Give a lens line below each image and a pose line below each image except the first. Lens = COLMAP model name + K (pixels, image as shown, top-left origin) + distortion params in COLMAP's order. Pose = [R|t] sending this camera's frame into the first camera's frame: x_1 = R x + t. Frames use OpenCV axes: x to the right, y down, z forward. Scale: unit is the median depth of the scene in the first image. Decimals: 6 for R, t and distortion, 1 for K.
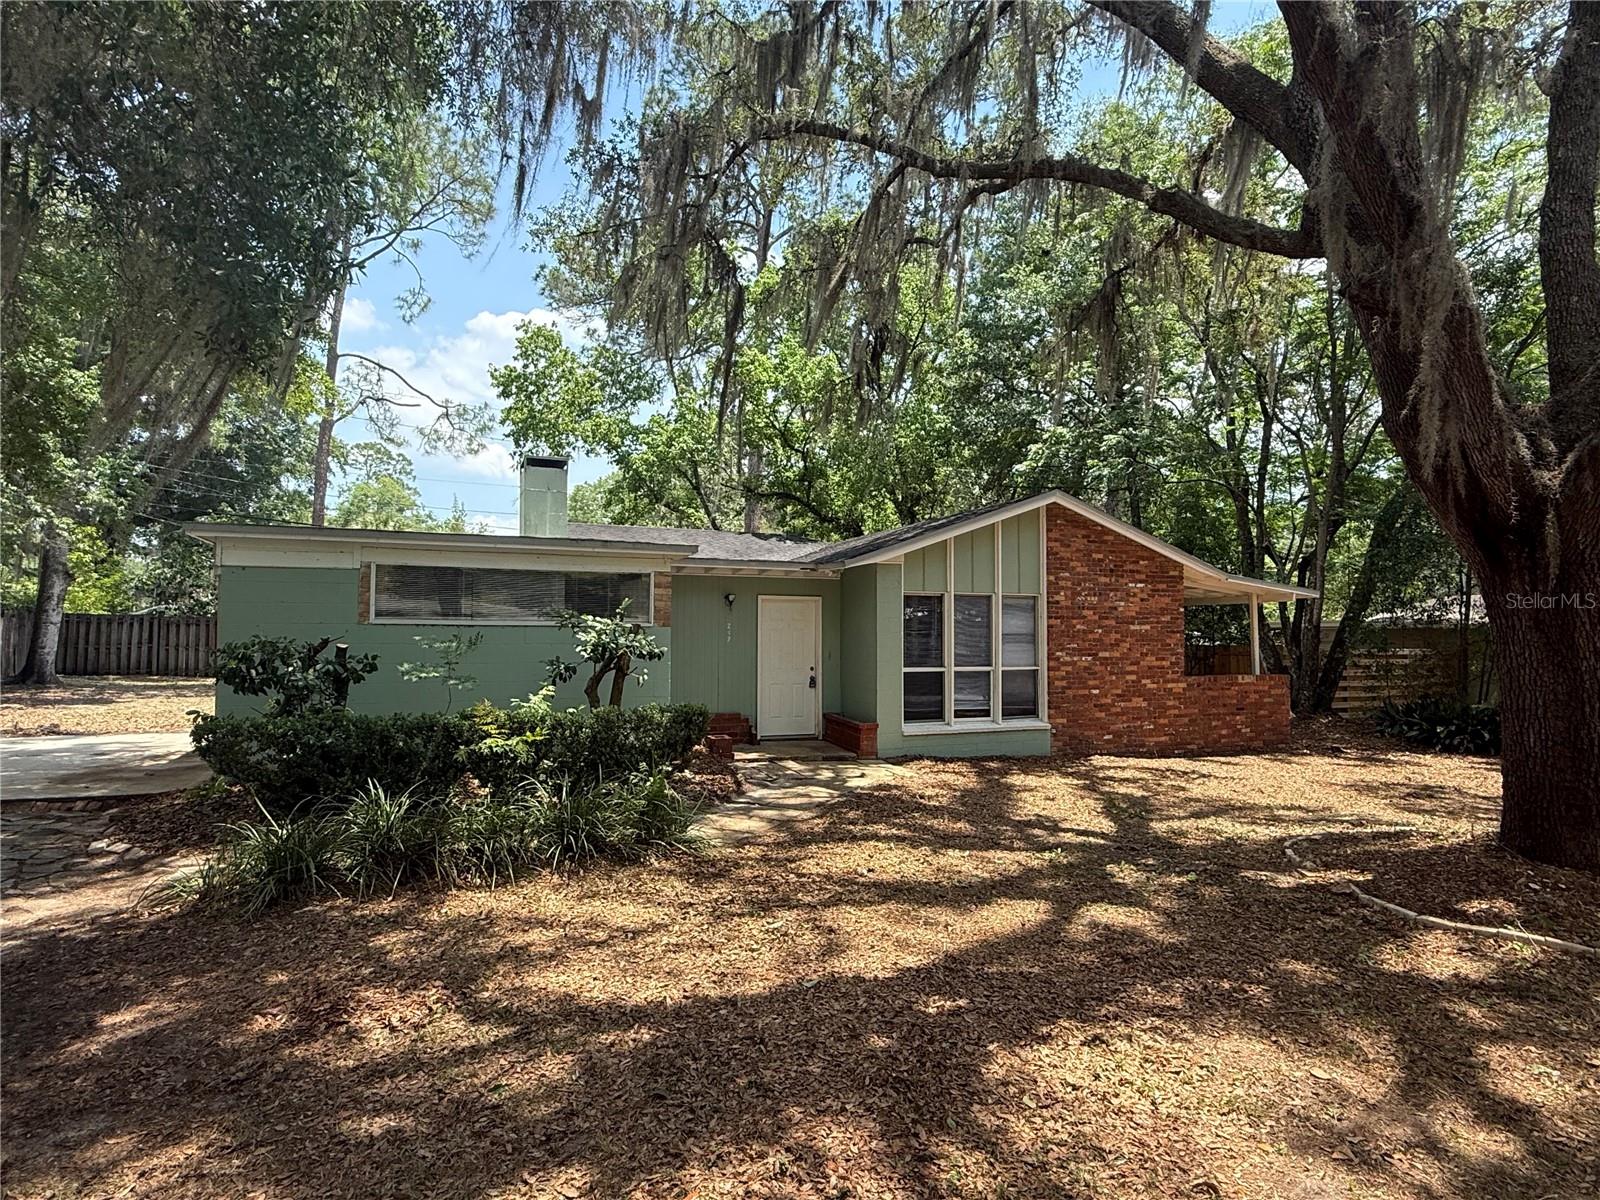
lens RADIAL K [[901.8, 0, 799.7], [0, 901.8, 598.2], [0, 0, 1]] dist [0.000384, 0.000172]
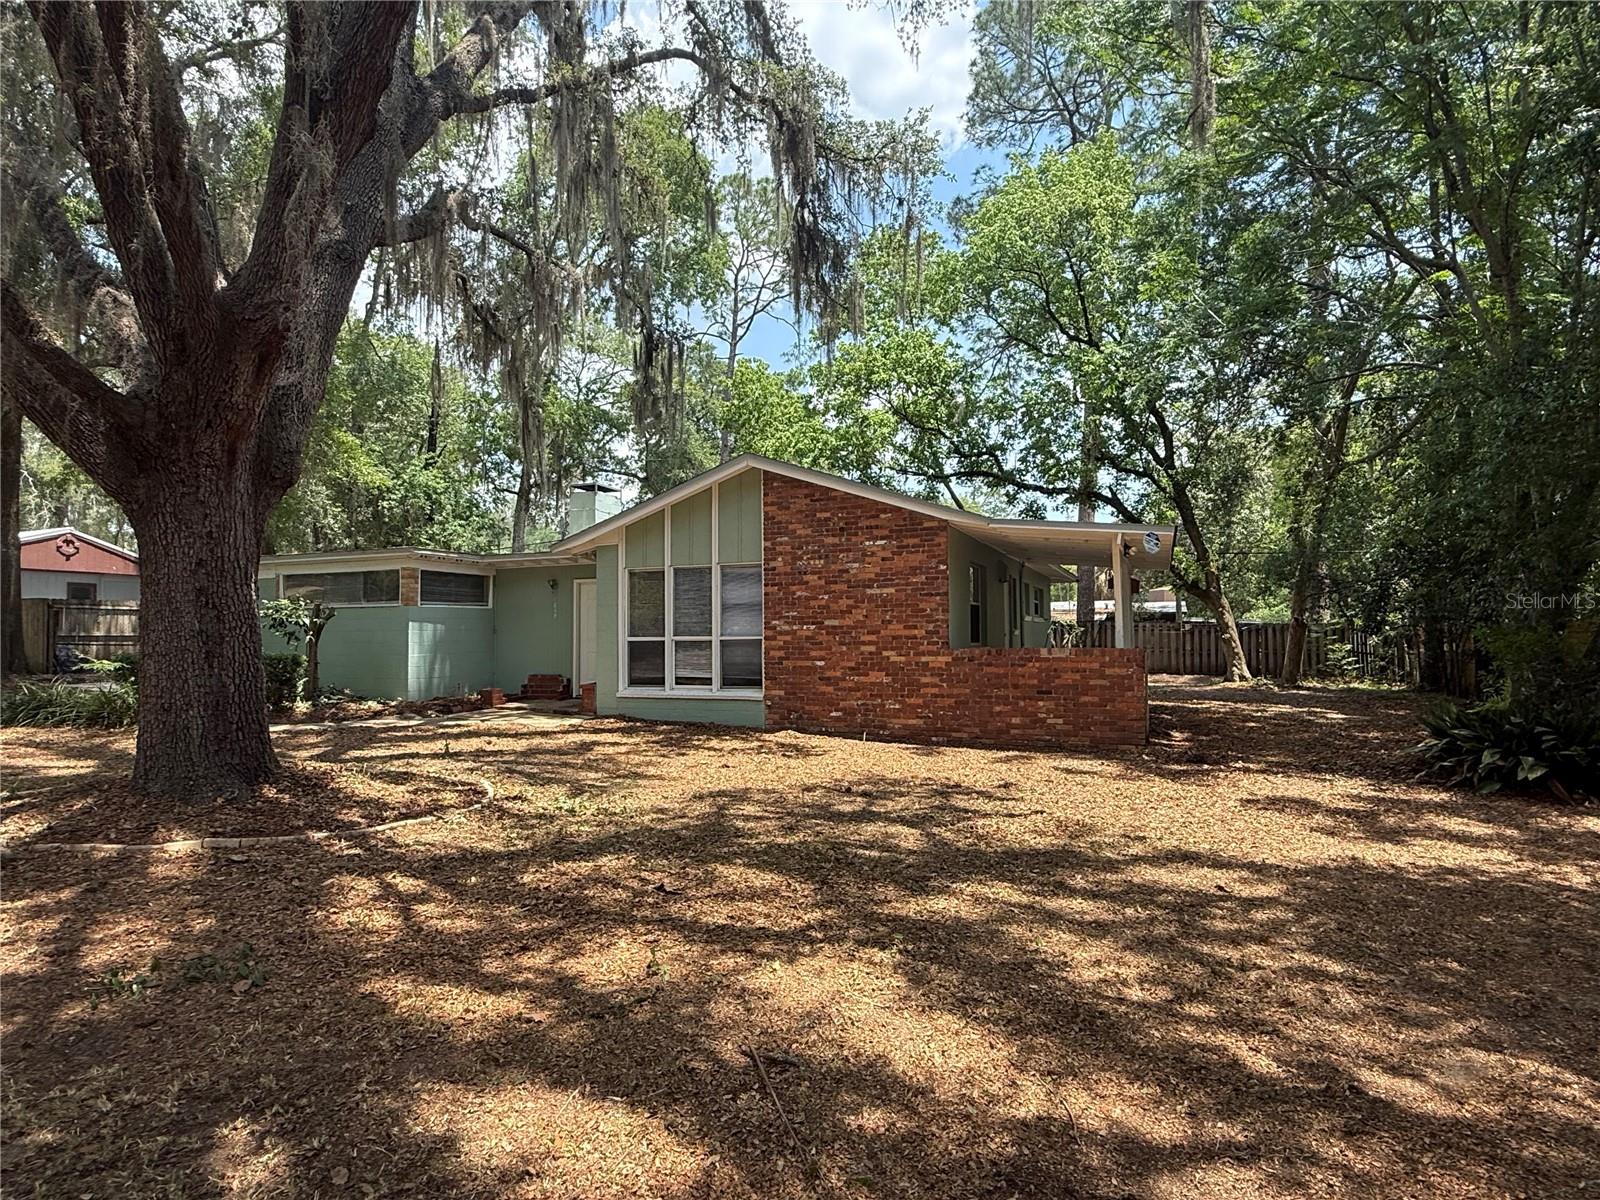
lens RADIAL K [[901.8, 0, 802.8], [0, 901.8, 599.2], [0, 0, 1]] dist [0.000384, 0.000172]
pose [[0.687168, -0.039062, -0.725448, 1.004770], [0.043901, 0.998961, -0.012205, 0.050064], [0.725171, -0.023461, 0.688169, 0.366738]]
